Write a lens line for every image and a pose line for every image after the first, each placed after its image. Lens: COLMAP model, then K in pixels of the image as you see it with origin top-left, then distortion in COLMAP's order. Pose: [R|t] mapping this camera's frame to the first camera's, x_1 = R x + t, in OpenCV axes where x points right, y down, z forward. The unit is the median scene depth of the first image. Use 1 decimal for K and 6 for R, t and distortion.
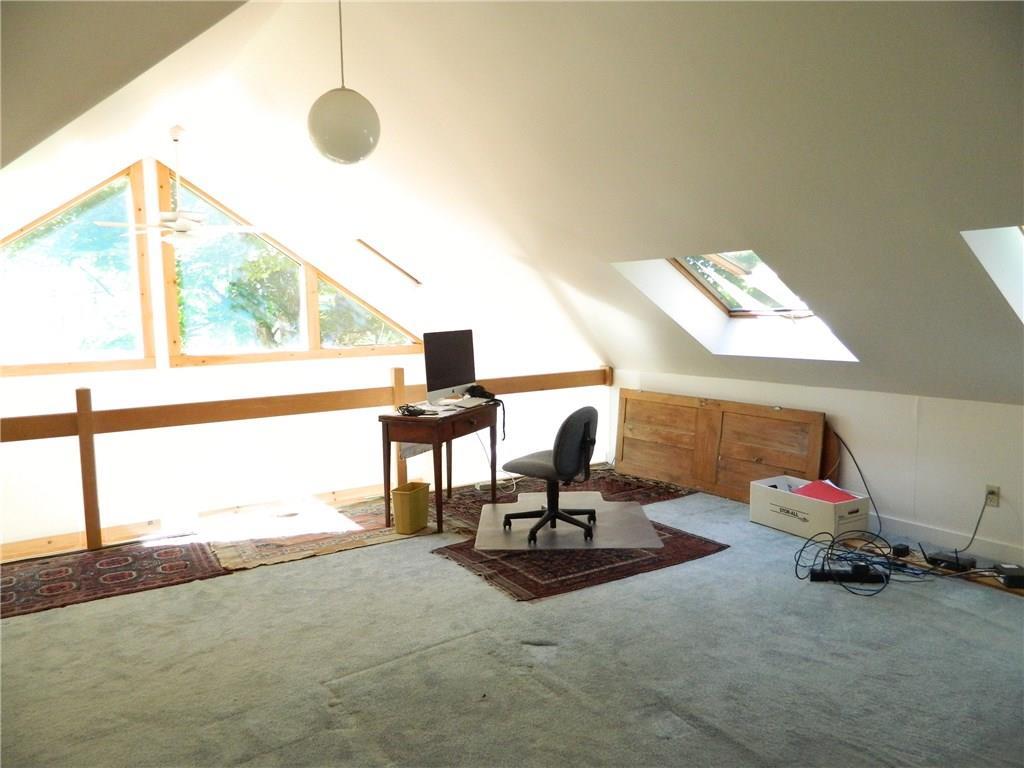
lens RADIAL K [[785.3, 0, 512.0], [0, 785.3, 384.0], [0, 0, 1]] dist [0.029325, -0.006413]
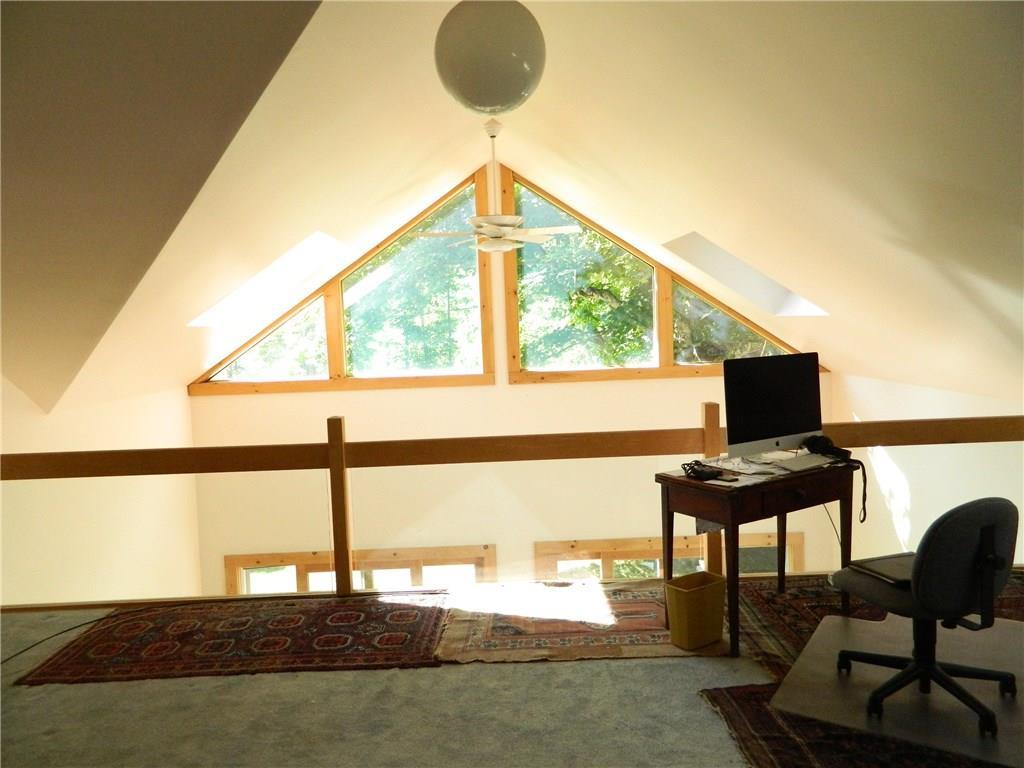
lens RADIAL K [[785.3, 0, 512.0], [0, 785.3, 384.0], [0, 0, 1]] dist [0.029325, -0.006413]
pose [[0.844775, 0.033023, -0.534102, 0.102286], [-0.034390, 0.999381, 0.007396, -0.043190], [0.534016, 0.012120, 0.845388, 0.328772]]
